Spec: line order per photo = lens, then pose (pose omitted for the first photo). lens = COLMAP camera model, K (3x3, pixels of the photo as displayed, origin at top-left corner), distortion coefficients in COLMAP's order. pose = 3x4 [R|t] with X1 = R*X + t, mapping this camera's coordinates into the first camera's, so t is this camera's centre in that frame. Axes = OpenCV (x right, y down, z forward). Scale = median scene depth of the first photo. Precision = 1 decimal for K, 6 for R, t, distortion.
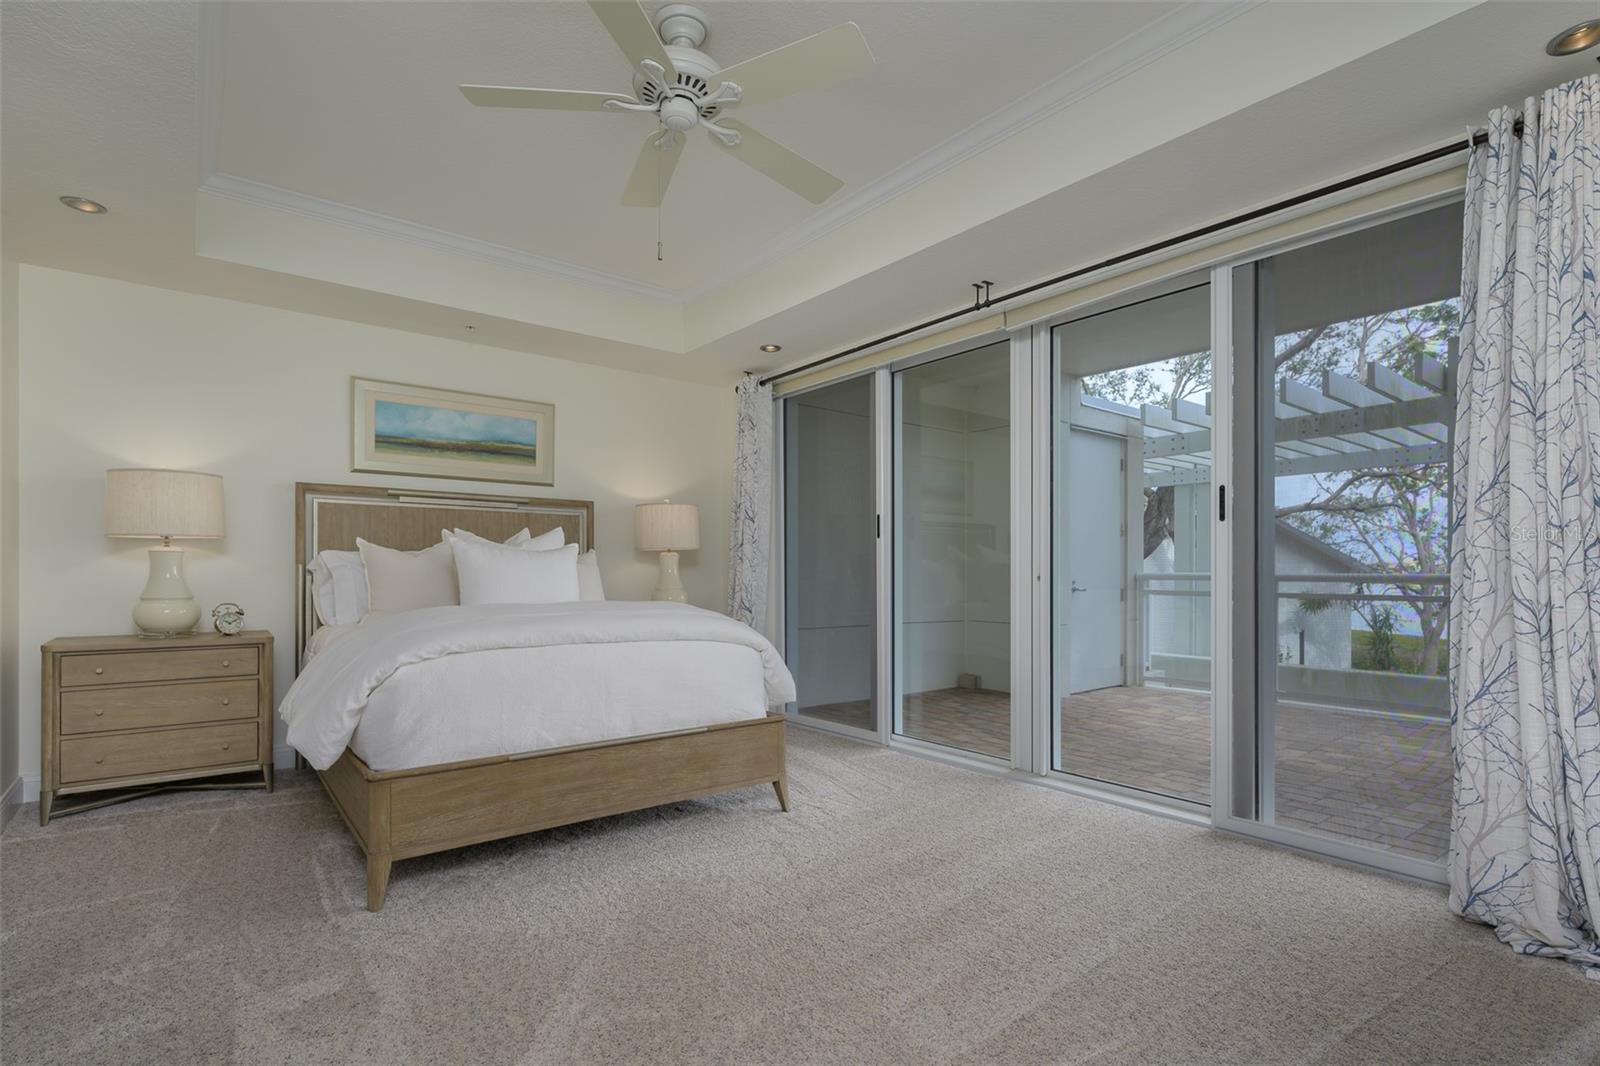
lens RADIAL K [[770.2, 0, 803.7], [0, 770.2, 569.6], [0, 0, 1]] dist [0.001102, 0.000420]
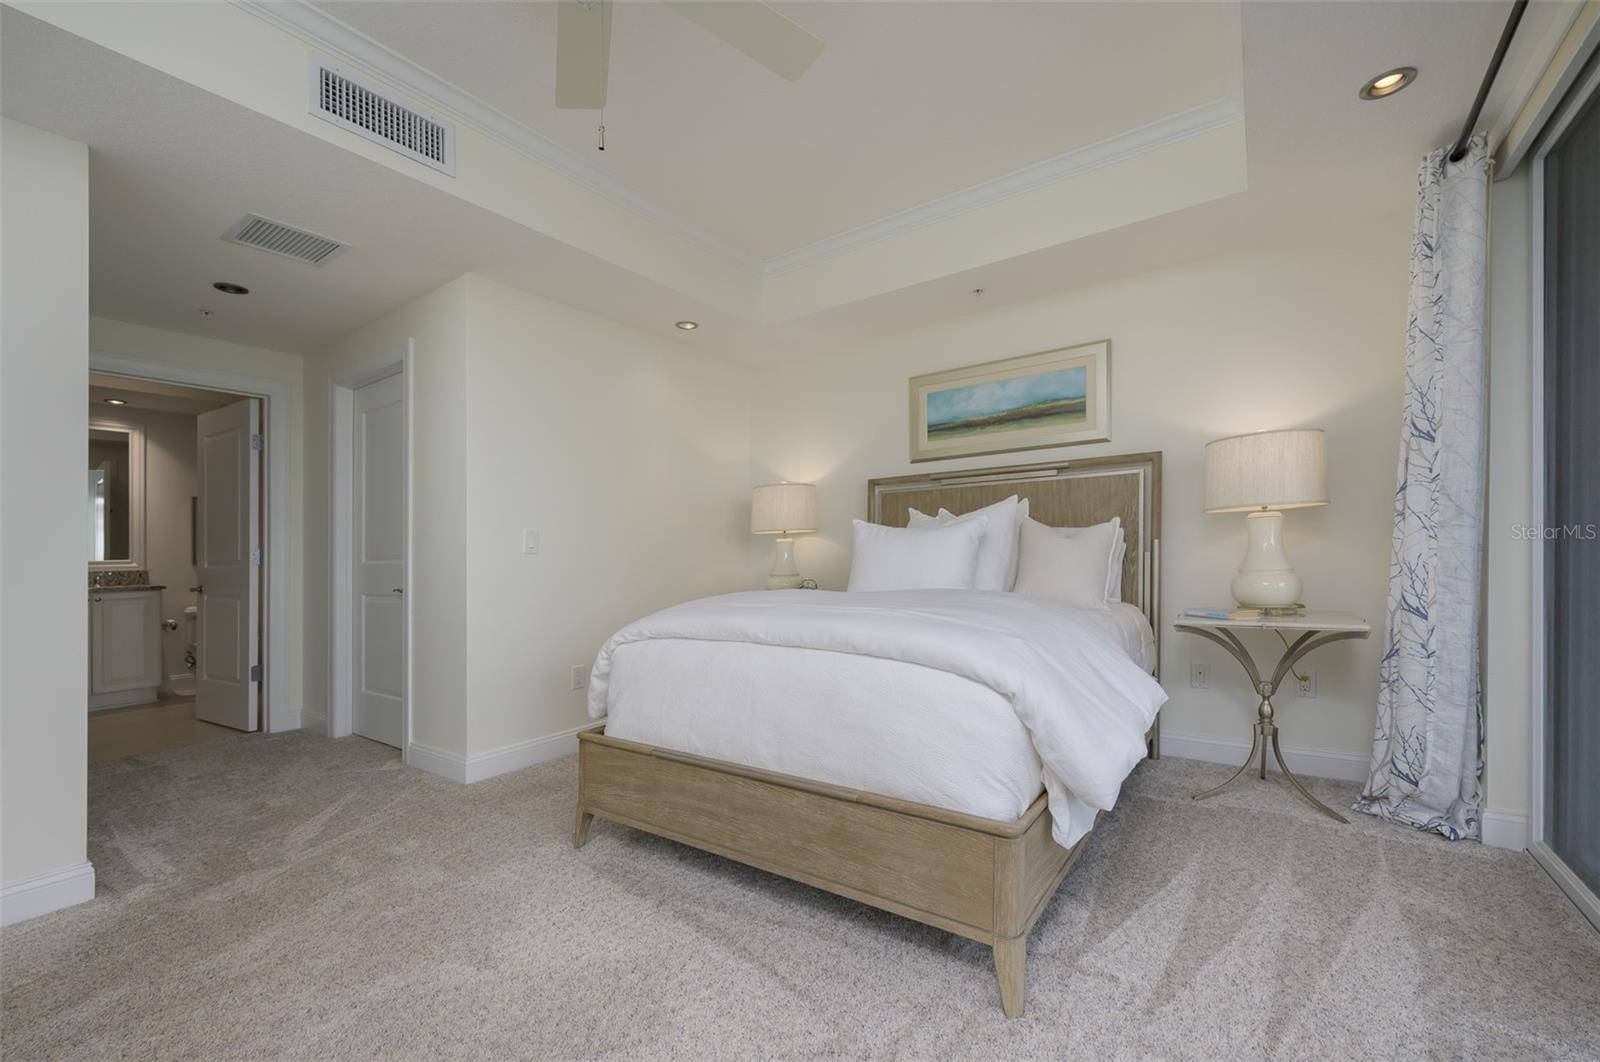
lens RADIAL K [[651.5, 0, 802.3], [0, 651.5, 554.0], [0, 0, 1]] dist [0.000374, 0.000204]
pose [[0.279178, -0.008940, -0.960198, 0.271267], [0.030797, 0.999526, -0.000352, 0.000412], [0.959745, -0.029473, 0.279321, 0.565036]]
